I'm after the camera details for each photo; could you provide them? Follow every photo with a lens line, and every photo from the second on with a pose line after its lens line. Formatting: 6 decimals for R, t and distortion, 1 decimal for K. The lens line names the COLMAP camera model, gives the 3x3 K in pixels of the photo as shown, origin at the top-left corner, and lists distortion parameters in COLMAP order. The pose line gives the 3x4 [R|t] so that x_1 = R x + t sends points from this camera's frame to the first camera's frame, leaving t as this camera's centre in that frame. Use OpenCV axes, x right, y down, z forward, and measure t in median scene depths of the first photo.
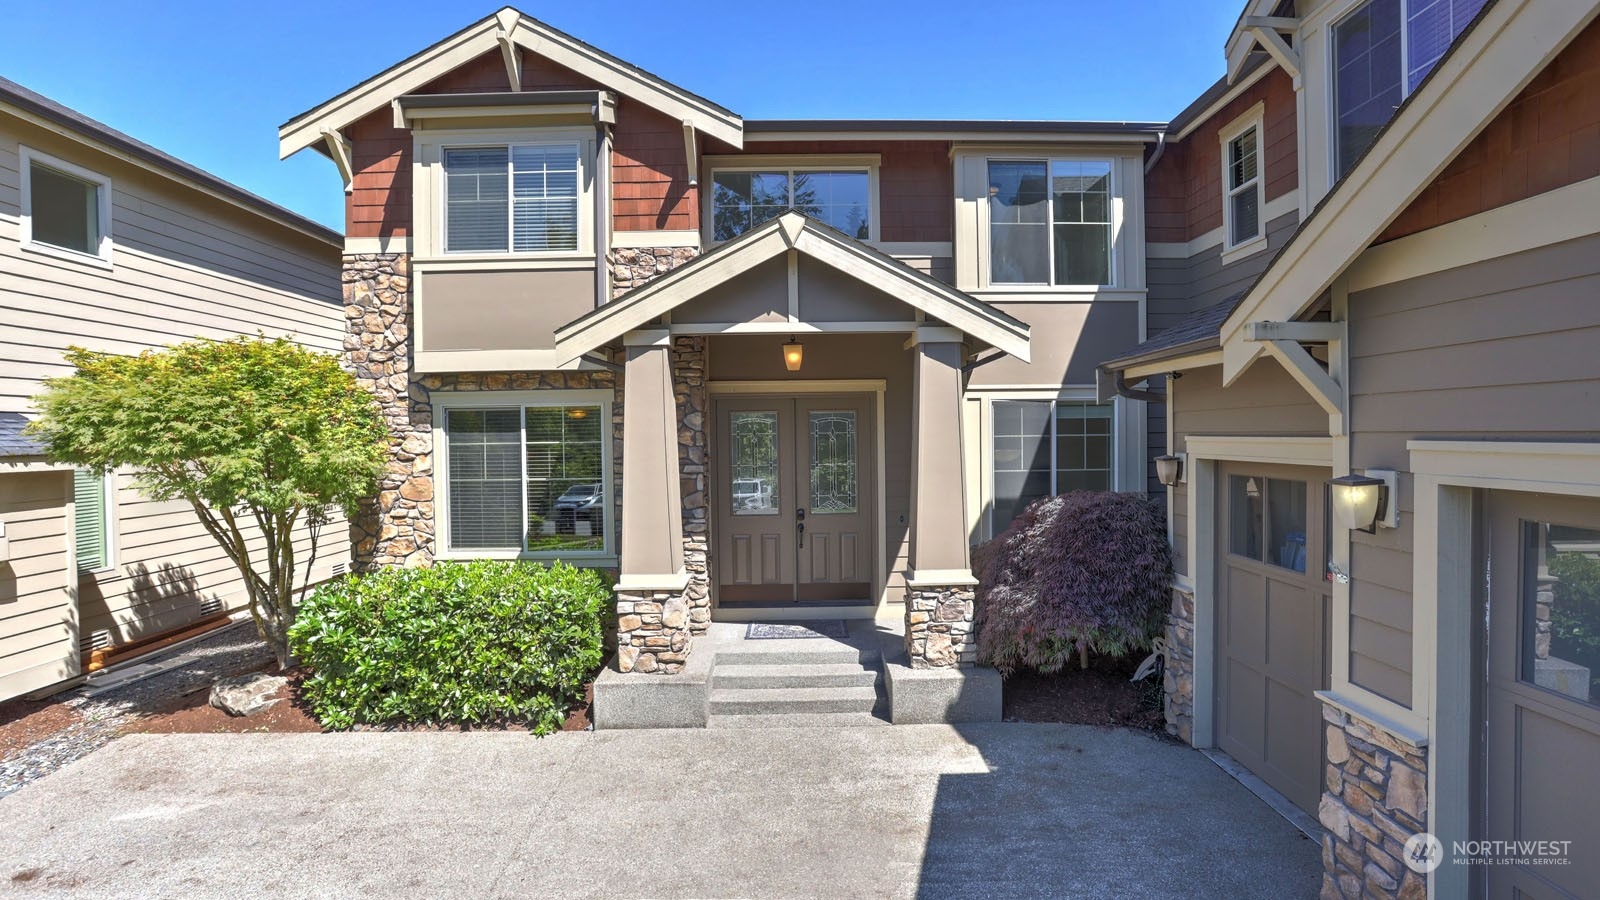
lens RADIAL K [[803.4, 0, 800.0], [0, 803.4, 446.7], [0, 0, 1]] dist [-0.075572, 0.030509]
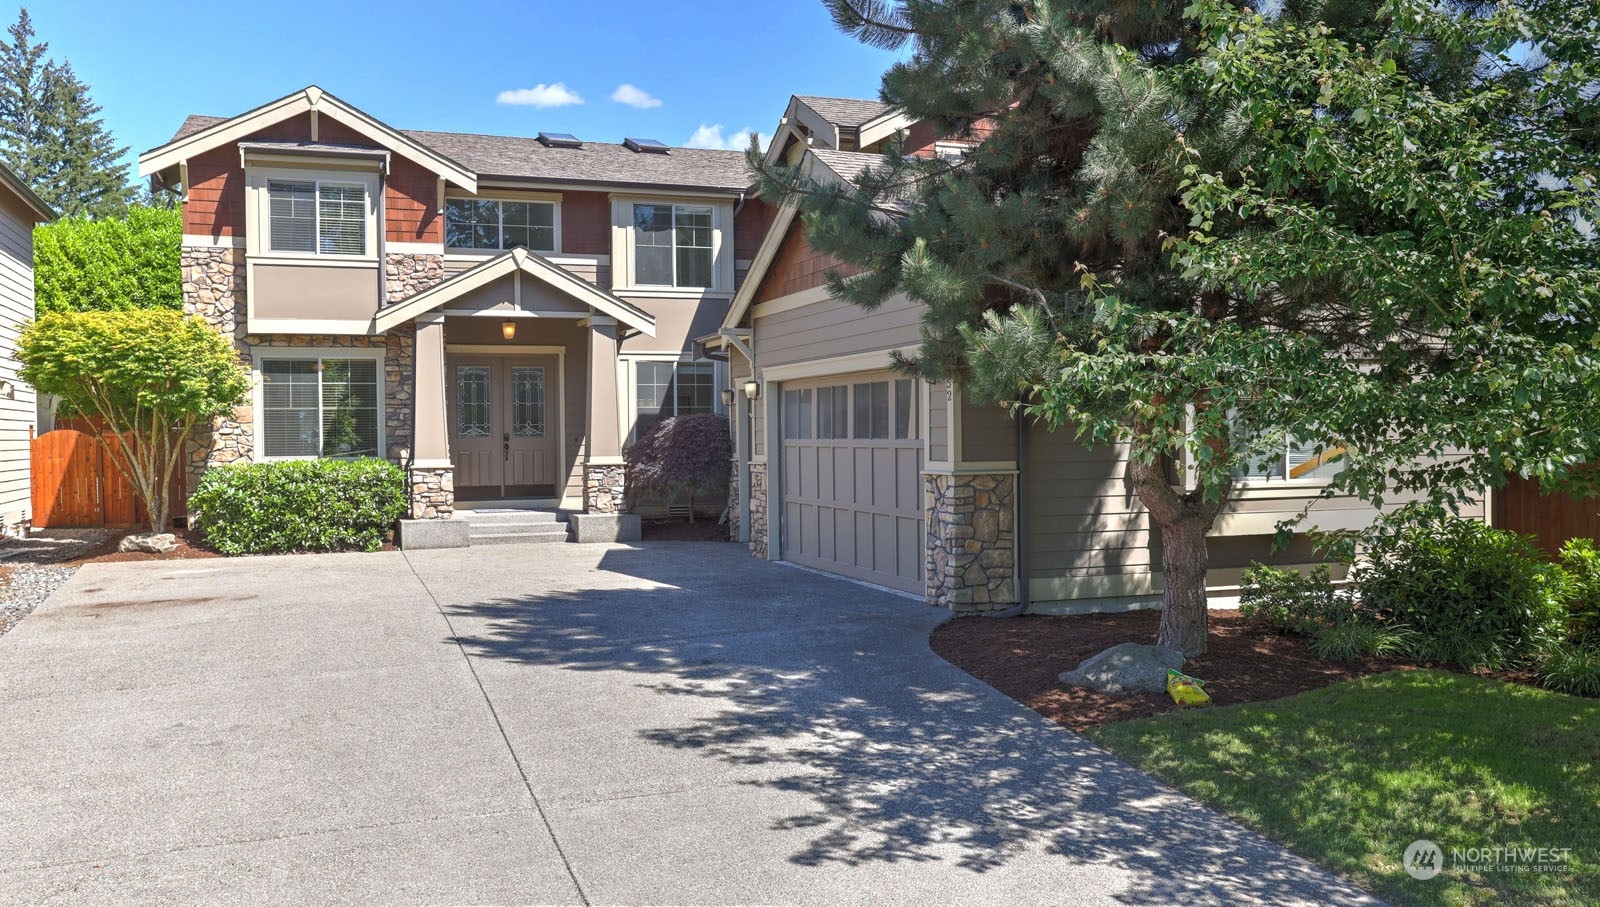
lens RADIAL K [[1362.3, 0, 800.0], [0, 1362.3, 453.5], [0, 0, 1]] dist [-0.000069, 0.000737]
pose [[0.942991, -0.002449, 0.332809, -0.364475], [0.004918, 0.999966, -0.006578, 0.151120], [-0.332782, 0.007840, 0.942971, -1.715174]]
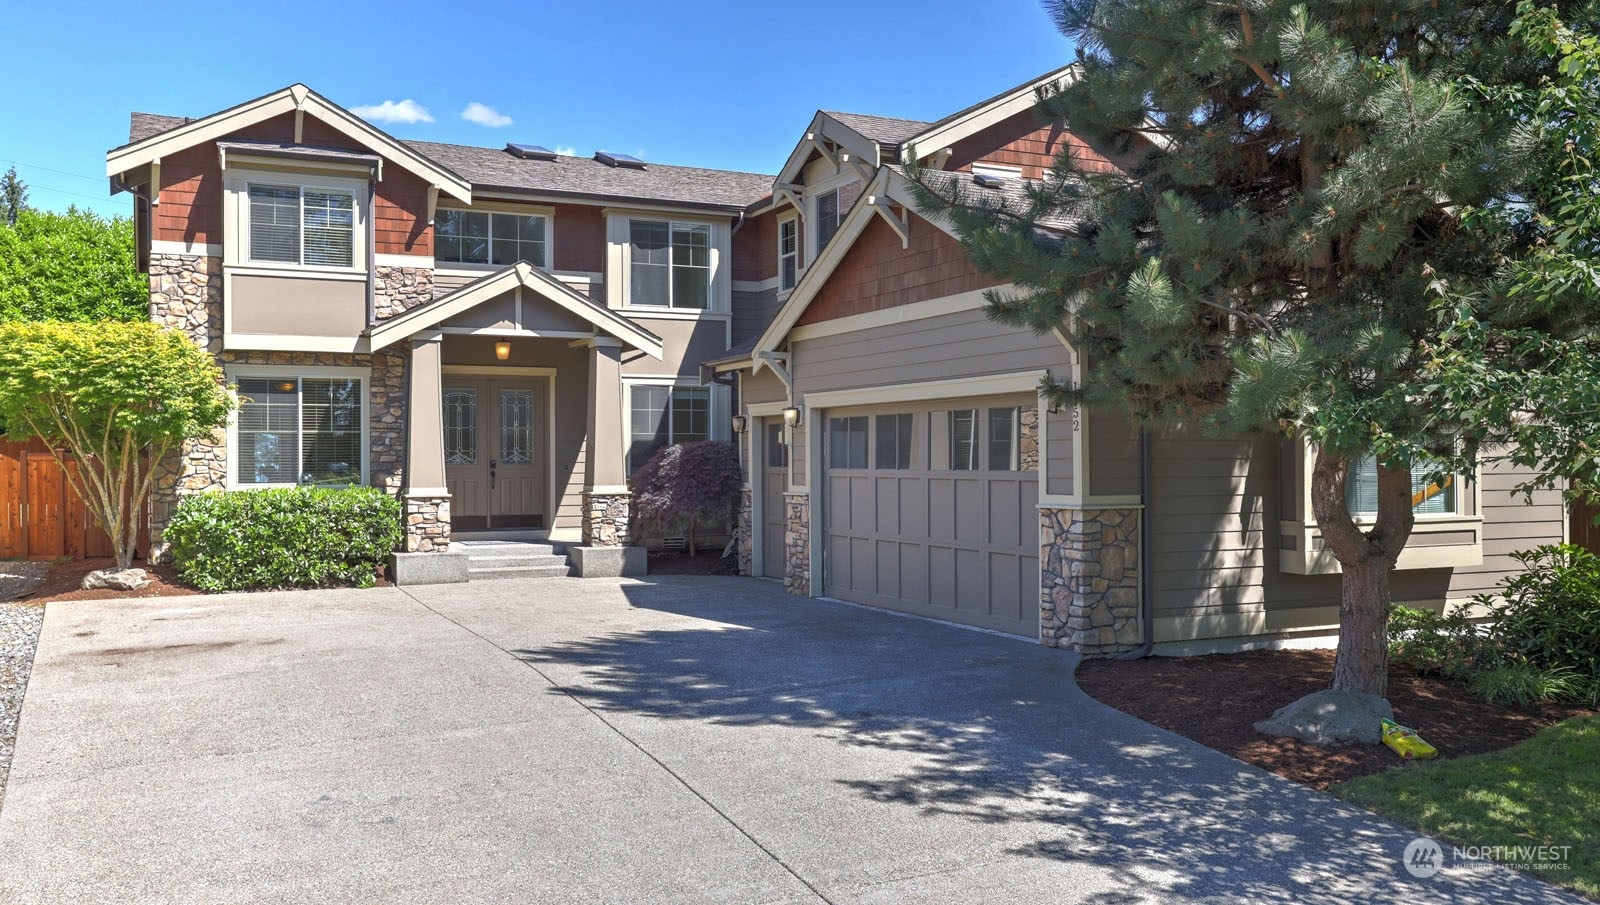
lens RADIAL K [[1370.6, 0, 800.0], [0, 1370.6, 452.5], [0, 0, 1]] dist [-0.002134, 0.014657]
pose [[0.905435, 0.011213, 0.424336, -0.589074], [-0.000026, 0.999652, -0.026361, 0.143580], [-0.424484, 0.023857, 0.905121, -1.516862]]
